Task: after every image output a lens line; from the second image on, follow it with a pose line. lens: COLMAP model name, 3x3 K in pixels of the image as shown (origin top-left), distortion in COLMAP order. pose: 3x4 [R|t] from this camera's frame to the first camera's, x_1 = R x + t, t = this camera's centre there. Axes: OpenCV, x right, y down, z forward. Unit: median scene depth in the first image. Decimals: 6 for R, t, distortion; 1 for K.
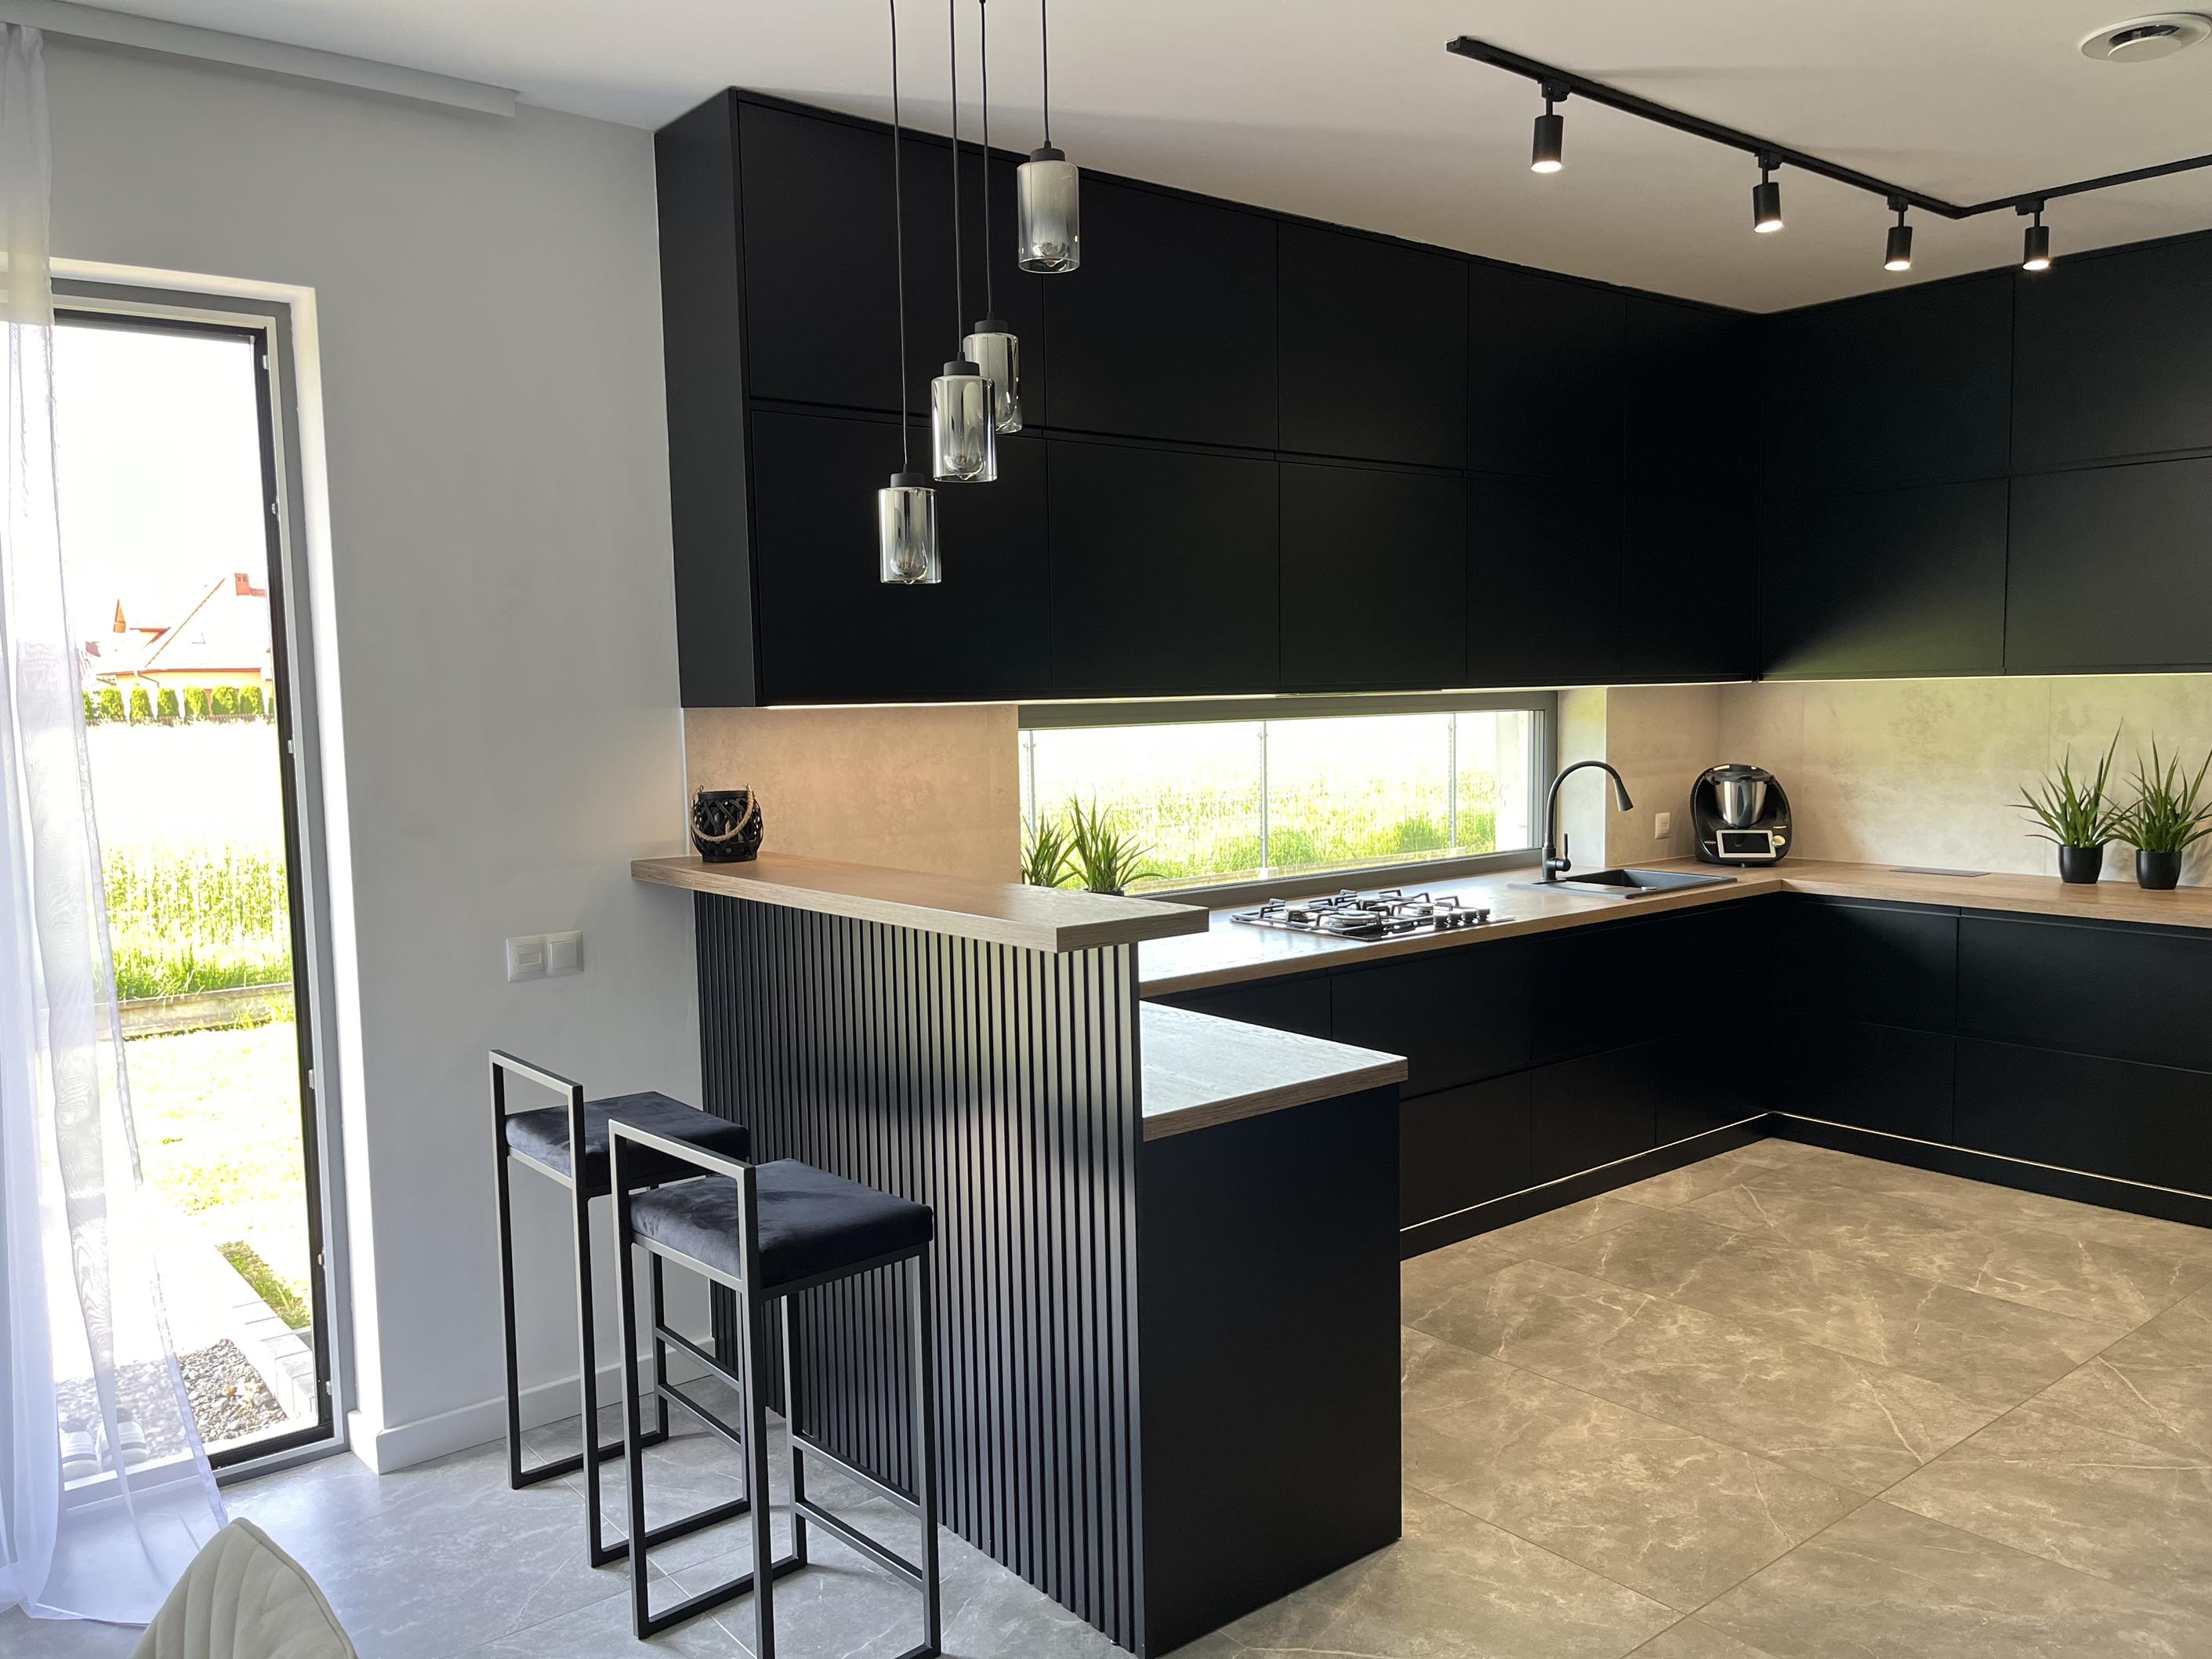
lens RADIAL K [[1679.3, 0, 1095.2], [0, 1679.3, 842.9], [0, 0, 1]] dist [0.074111, -0.106641]
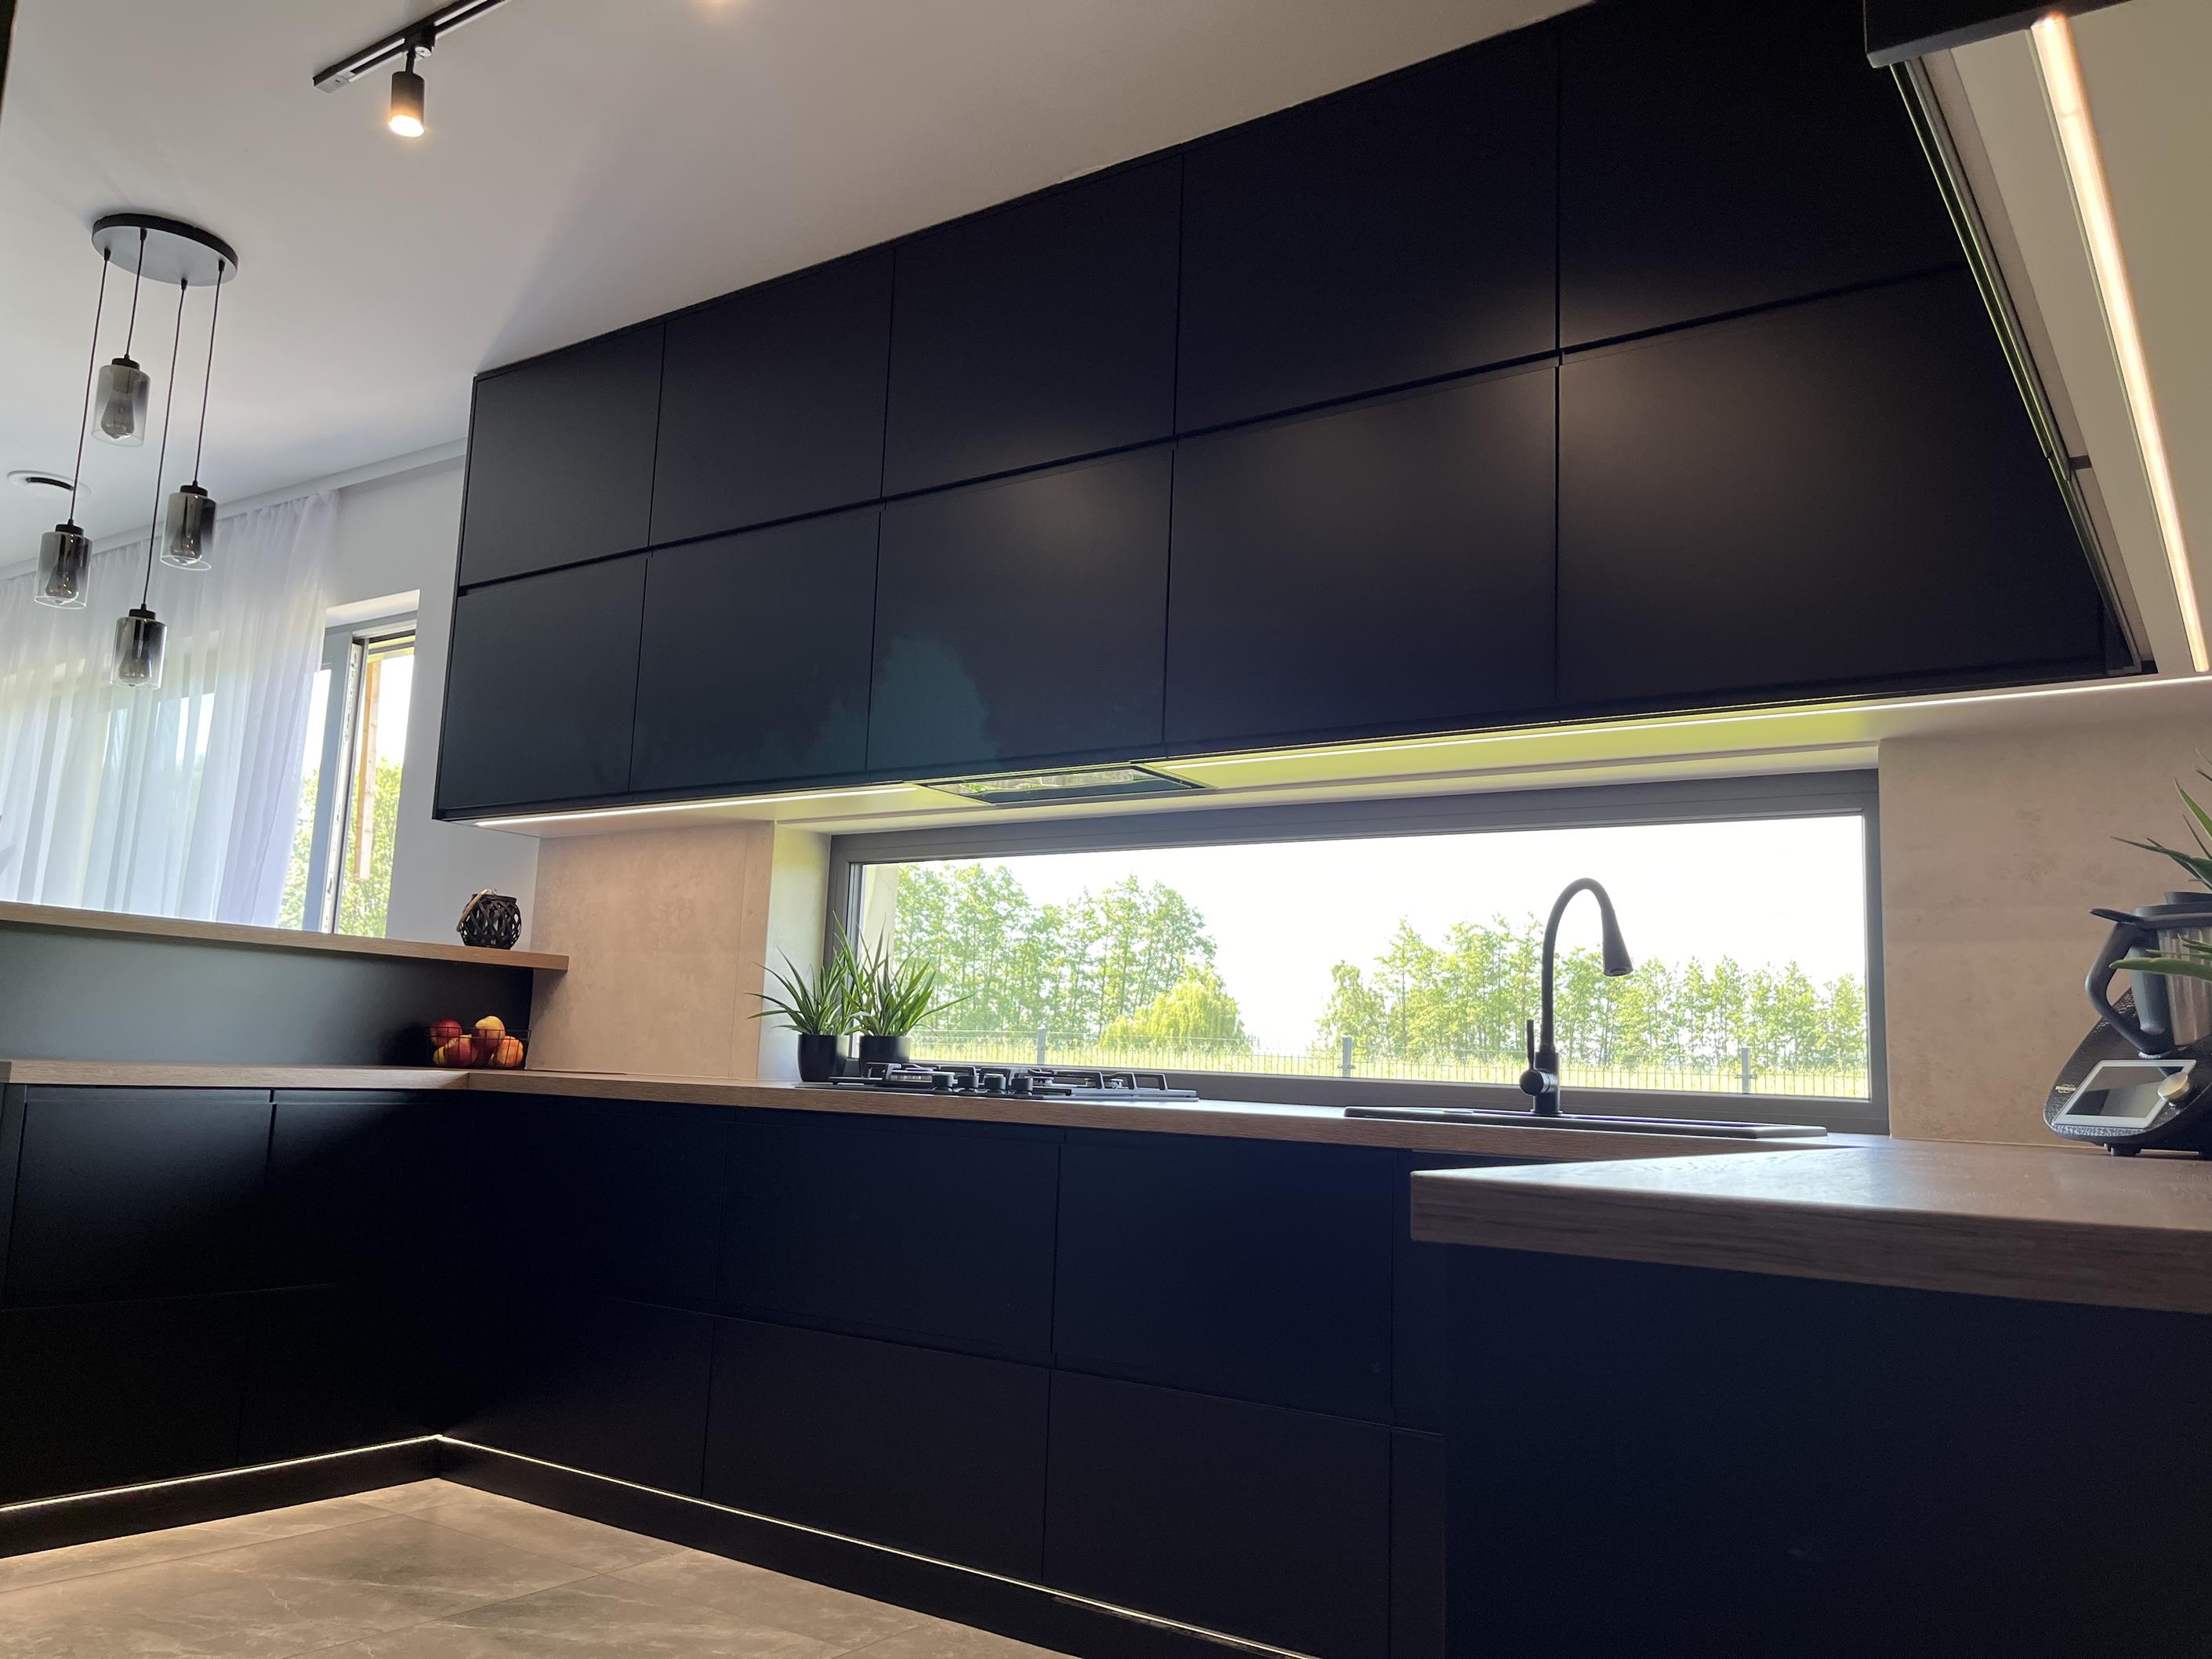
lens RADIAL K [[1679.3, 0, 1108.2], [0, 1679.3, 837.7], [0, 0, 1]] dist [0.074111, -0.106641]
pose [[0.285399, -0.104510, -0.952694, 0.796149], [-0.131058, 0.980443, -0.146815, 0.034938], [0.949406, 0.166759, 0.266120, 0.785207]]
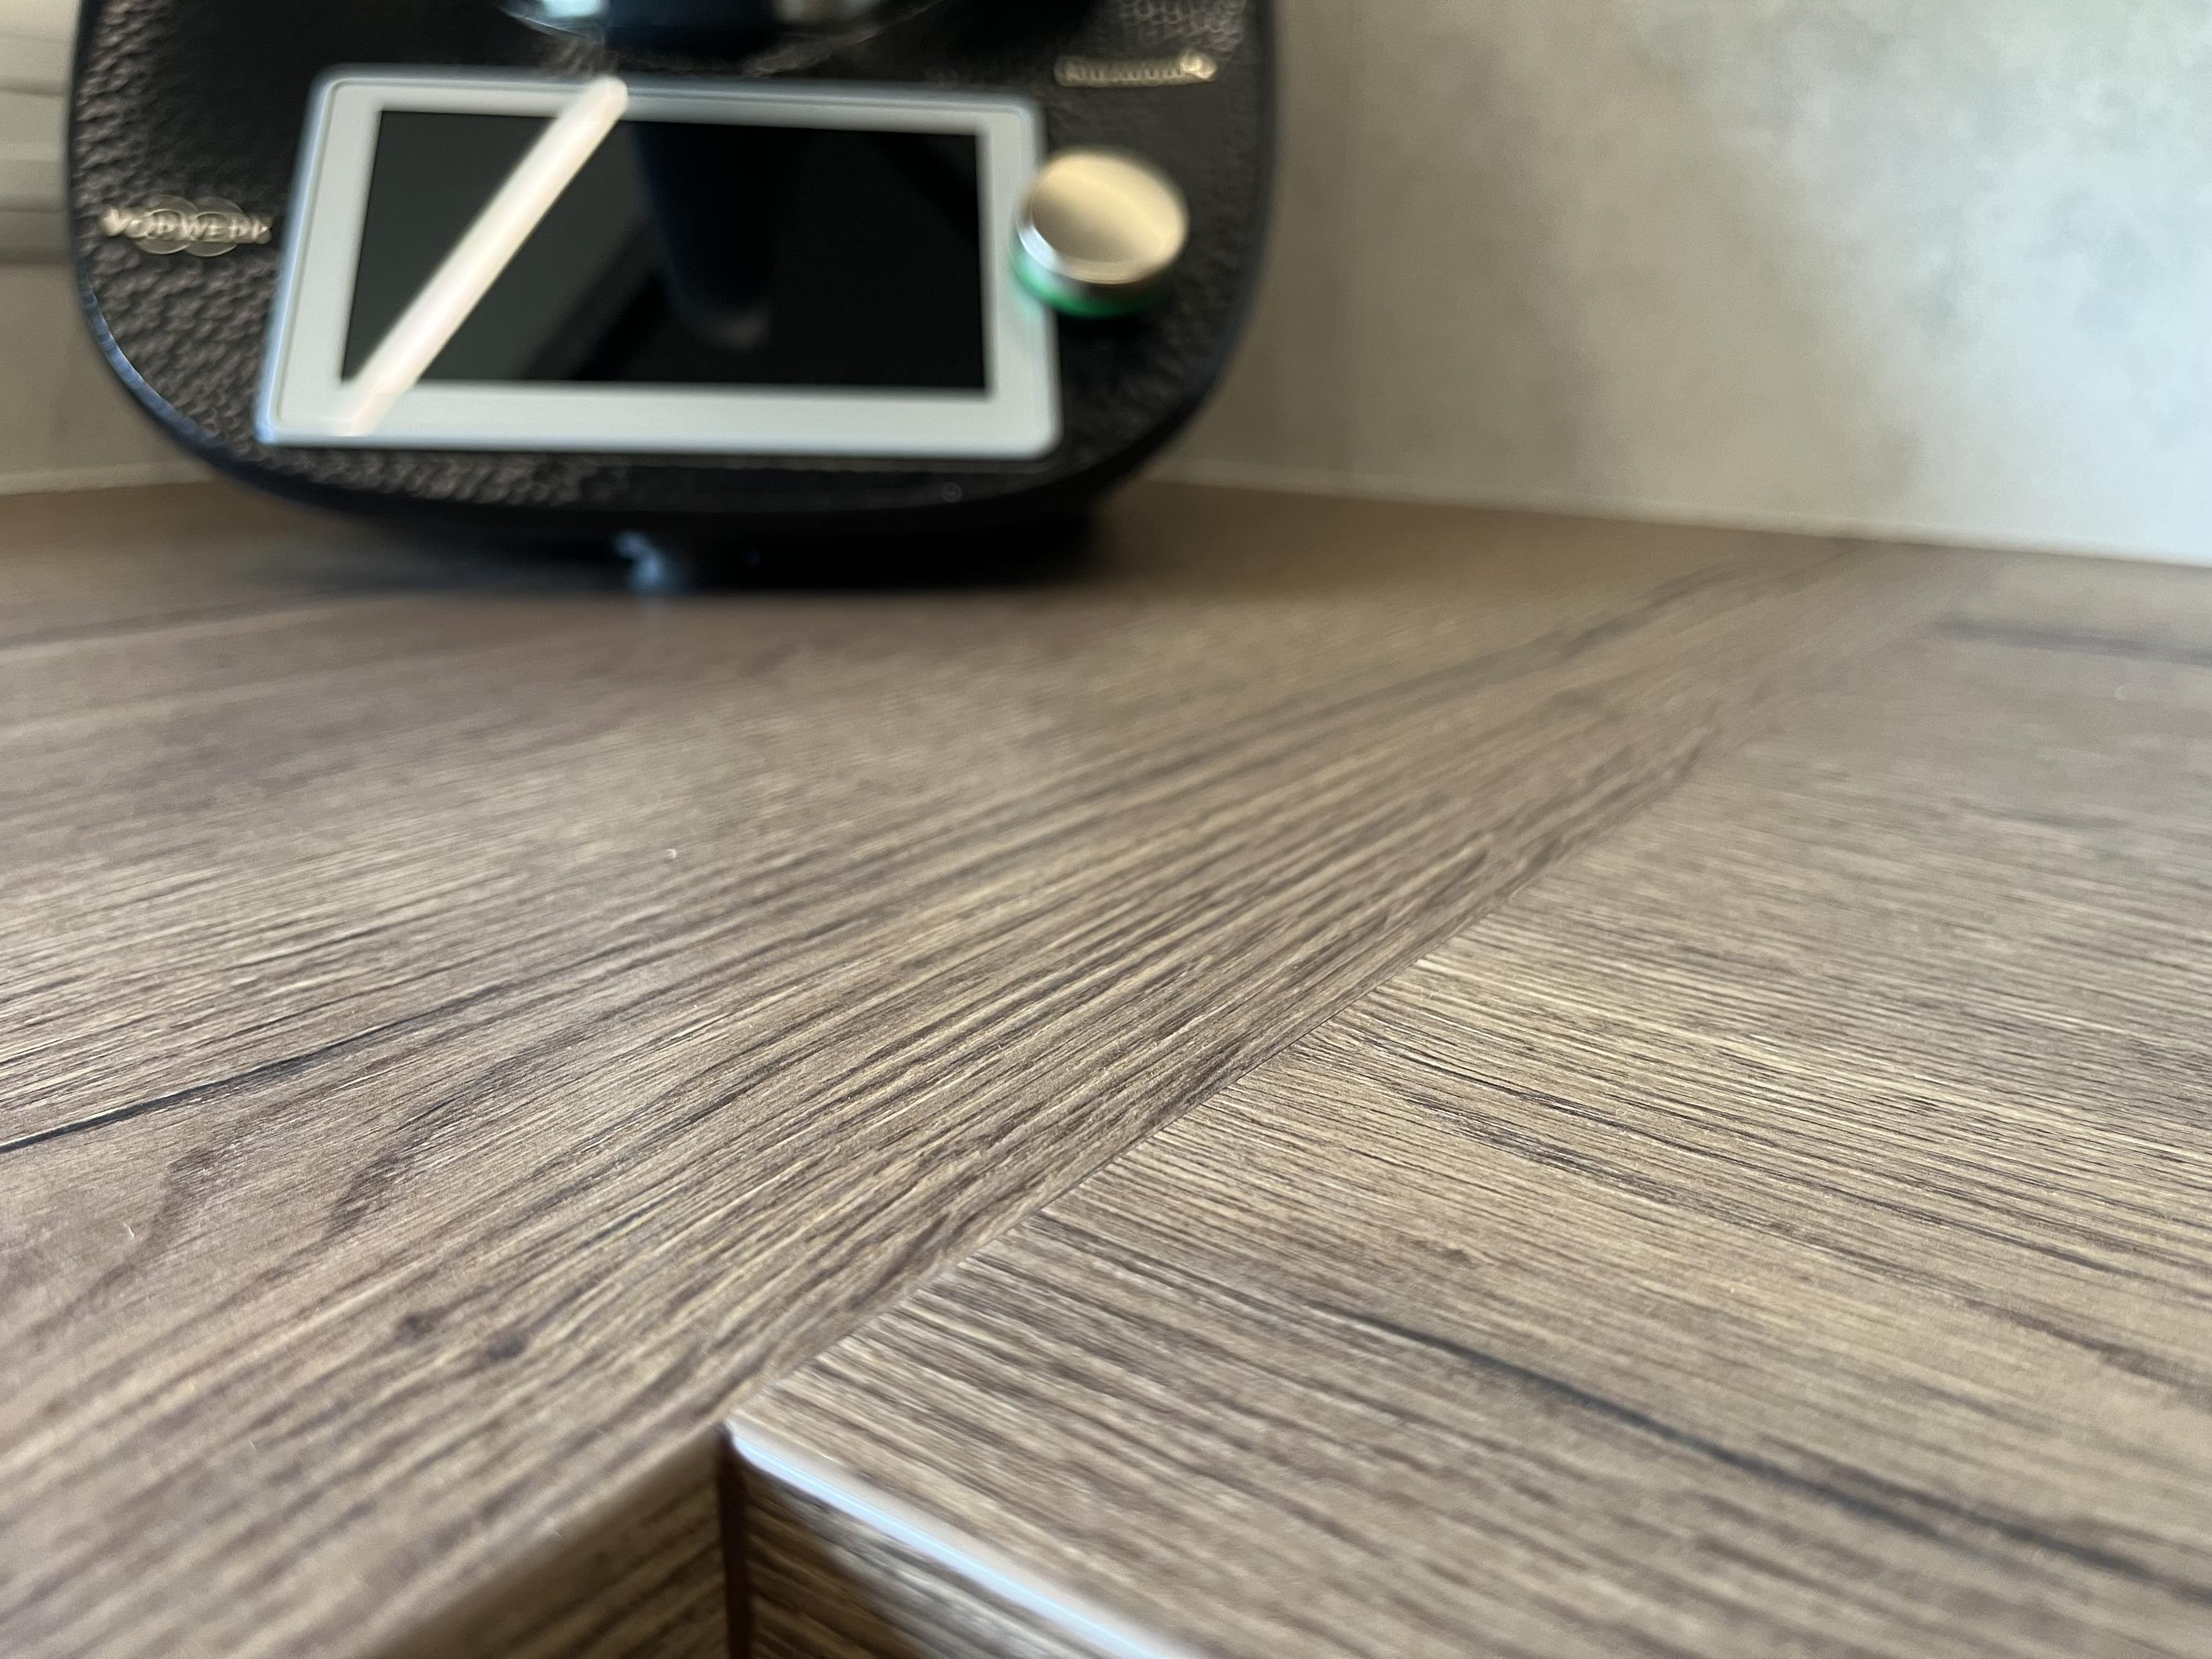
lens RADIAL K [[1773.1, 0, 1117.3], [0, 1773.1, 842.1], [0, 0, 1]] dist [-0.023045, -0.009456]
pose [[0.954086, -0.046236, 0.295942, 0.439825], [-0.014040, 0.980025, 0.198376, 0.011384], [-0.299203, -0.193423, 0.934380, 1.068861]]
